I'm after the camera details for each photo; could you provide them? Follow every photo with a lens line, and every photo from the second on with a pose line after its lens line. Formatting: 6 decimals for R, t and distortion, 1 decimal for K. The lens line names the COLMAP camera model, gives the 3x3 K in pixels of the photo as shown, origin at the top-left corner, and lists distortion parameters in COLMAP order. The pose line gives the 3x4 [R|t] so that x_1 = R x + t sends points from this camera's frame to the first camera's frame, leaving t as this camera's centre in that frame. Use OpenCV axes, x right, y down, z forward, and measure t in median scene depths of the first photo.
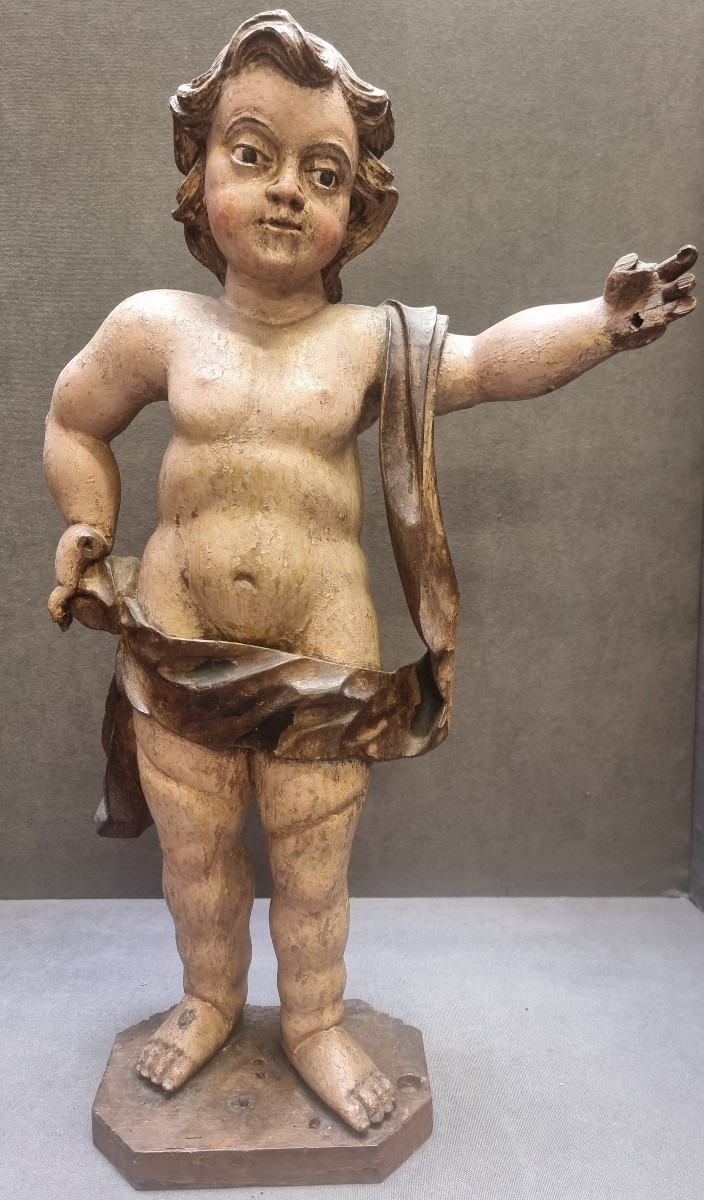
lens RADIAL K [[877.9, 0, 348.2], [0, 877.9, 575.3], [0, 0, 1]] dist [0.043476, -0.046964]
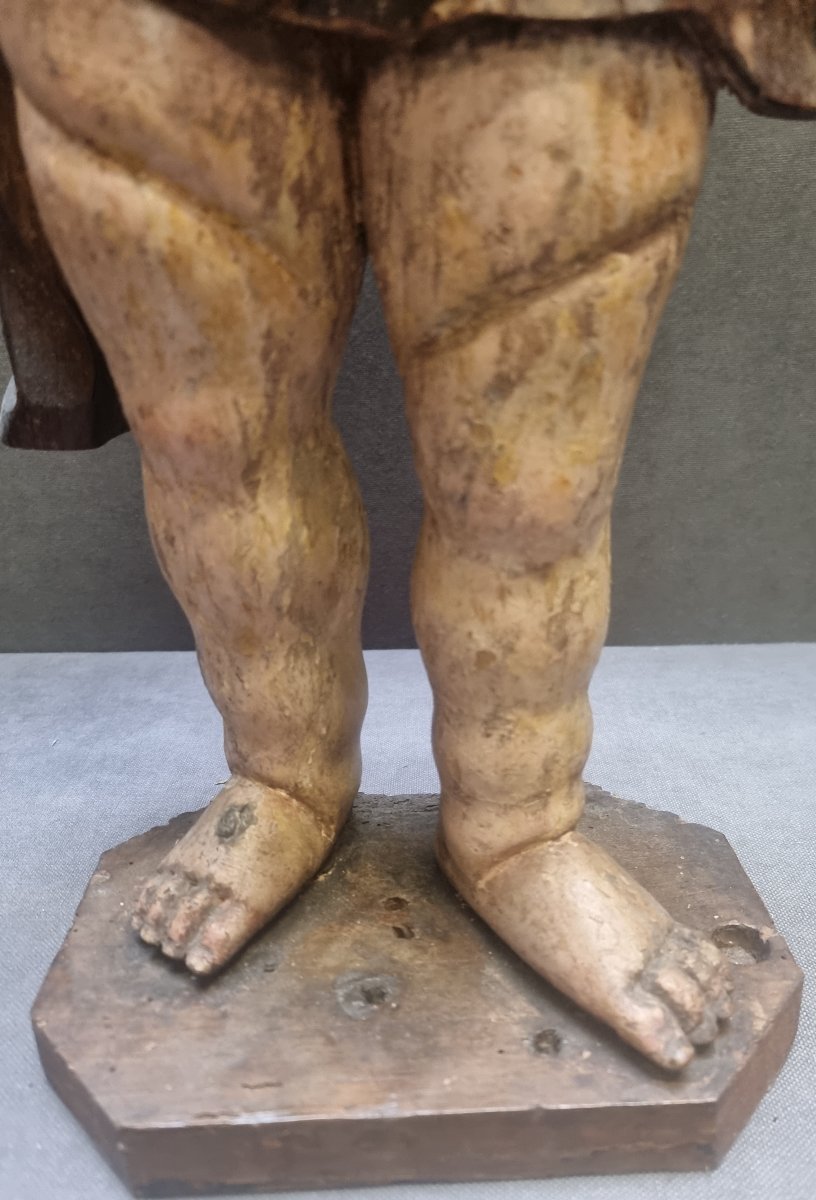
lens RADIAL K [[1022.0, 0, 408.0], [0, 1022.0, 600.0], [0, 0, 1]] dist [0.026405, -0.004022]
pose [[0.999230, -0.027863, -0.027614, -0.086758], [0.034013, 0.966082, 0.255987, 0.295269], [0.019545, -0.256729, 0.966286, 0.596450]]
